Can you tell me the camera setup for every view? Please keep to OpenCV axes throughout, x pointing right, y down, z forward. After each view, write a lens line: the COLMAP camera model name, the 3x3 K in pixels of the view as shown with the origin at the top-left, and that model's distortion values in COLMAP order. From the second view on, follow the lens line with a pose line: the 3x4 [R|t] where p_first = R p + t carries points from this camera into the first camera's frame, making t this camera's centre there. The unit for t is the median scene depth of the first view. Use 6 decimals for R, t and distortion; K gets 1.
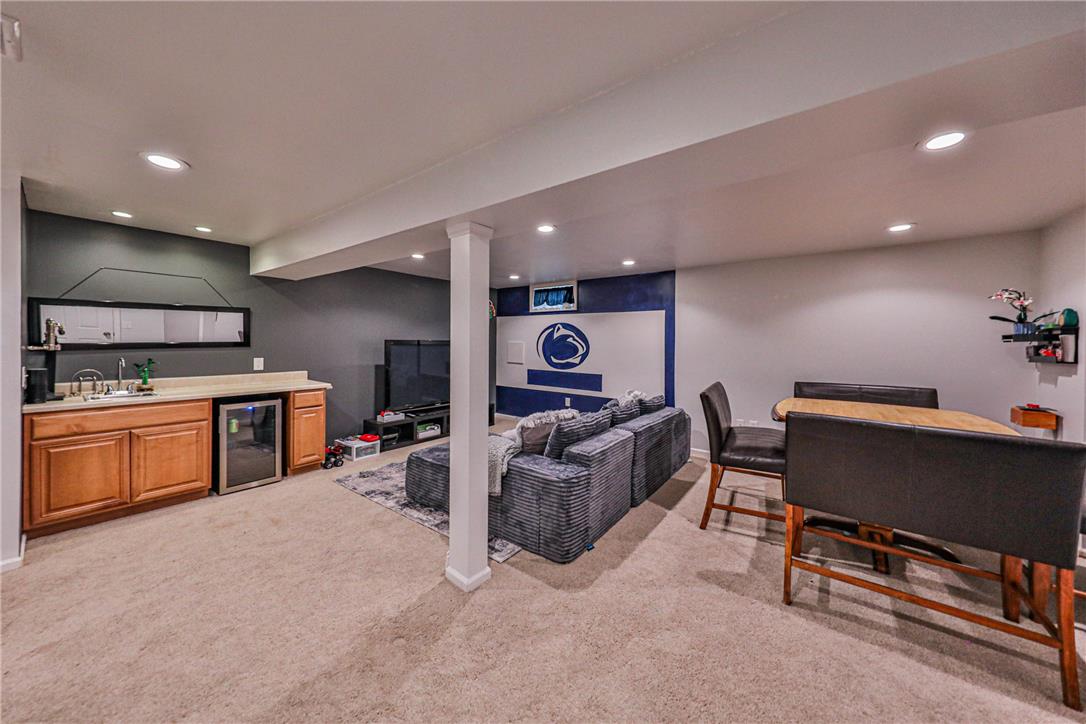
lens RADIAL K [[368.8, 0, 542.2], [0, 368.8, 349.4], [0, 0, 1]] dist [-0.000023, -0.000369]
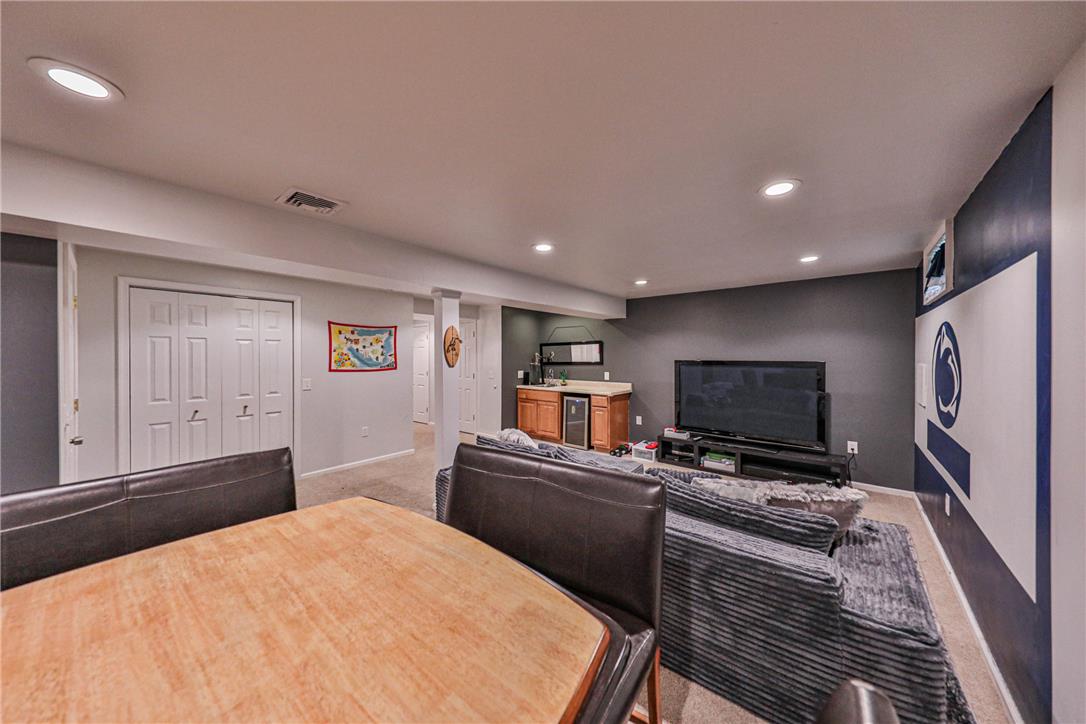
lens RADIAL K [[366.1, 0, 538.6], [0, 366.1, 359.9], [0, 0, 1]] dist [0.001209, -0.000185]
pose [[-0.040921, -0.001723, -0.999161, 0.820469], [-0.027084, 0.999633, -0.000614, -0.020814], [0.998795, 0.027036, -0.040953, 0.818533]]
